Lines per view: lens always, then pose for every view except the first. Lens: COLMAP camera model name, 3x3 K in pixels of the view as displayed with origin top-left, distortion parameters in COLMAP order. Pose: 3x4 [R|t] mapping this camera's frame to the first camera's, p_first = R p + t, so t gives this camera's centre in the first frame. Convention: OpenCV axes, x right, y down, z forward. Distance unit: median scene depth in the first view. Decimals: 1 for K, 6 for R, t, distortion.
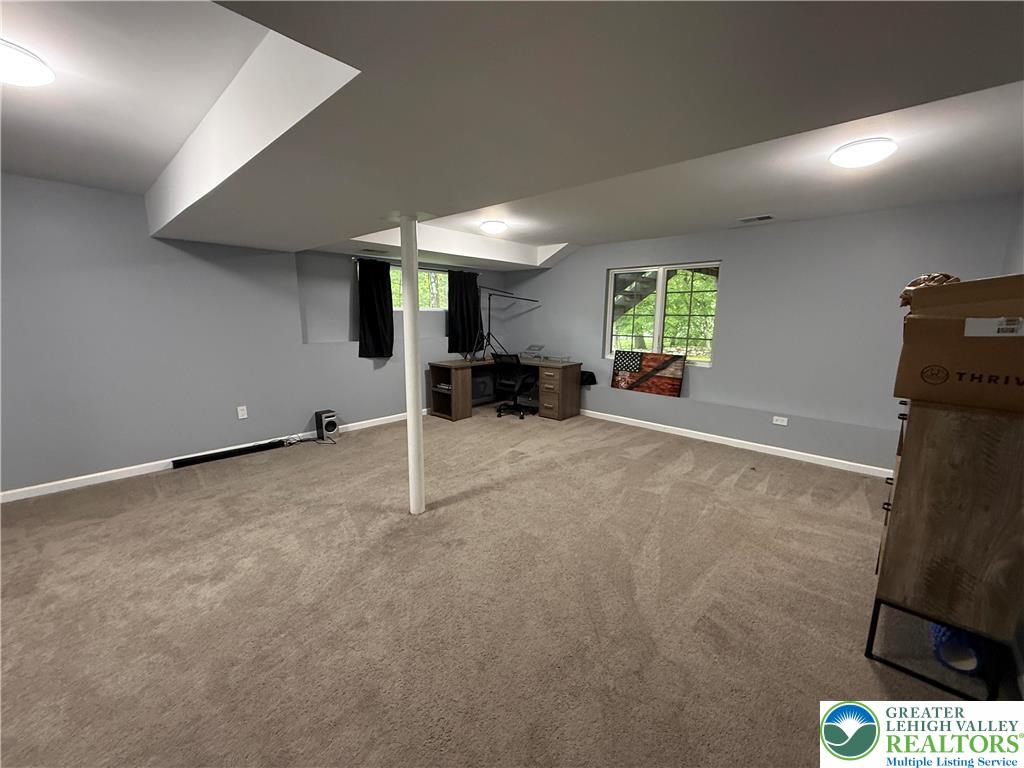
lens RADIAL K [[407.6, 0, 512.4], [0, 407.6, 385.0], [0, 0, 1]] dist [0.000379, -0.000006]
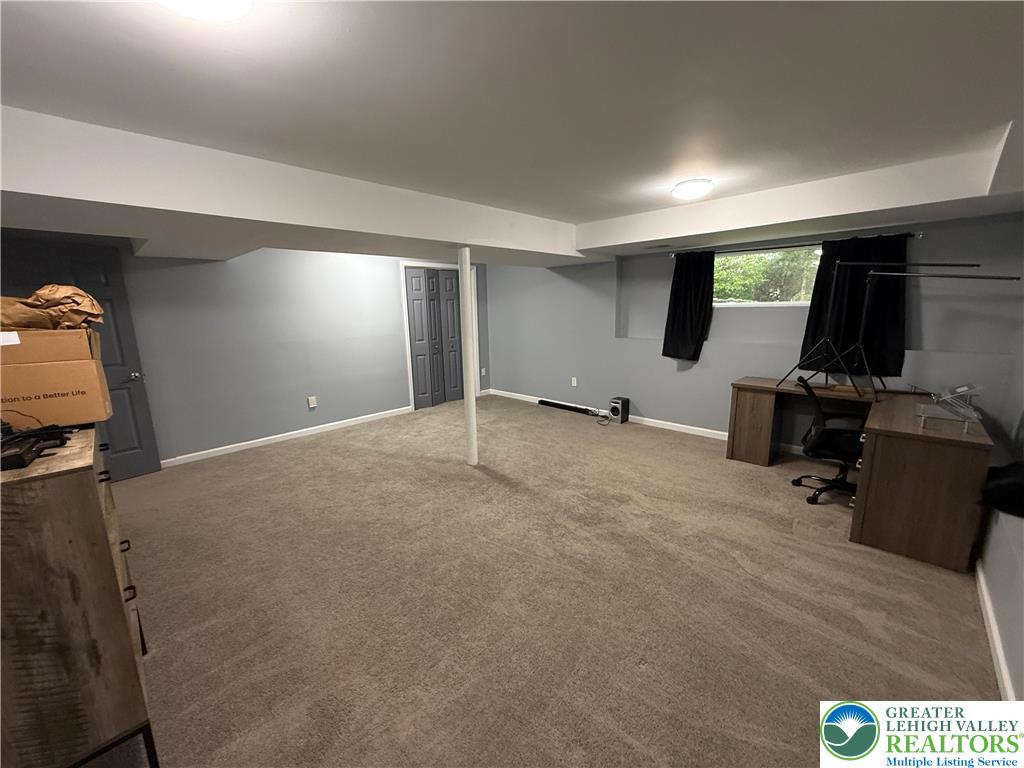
lens RADIAL K [[407.6, 0, 511.9], [0, 407.6, 384.8], [0, 0, 1]] dist [0.000379, -0.000006]
pose [[-0.026706, 0.180145, -0.983277, 0.690560], [-0.155918, 0.970839, 0.182101, -0.136894], [0.987409, 0.158174, 0.002161, 0.725069]]
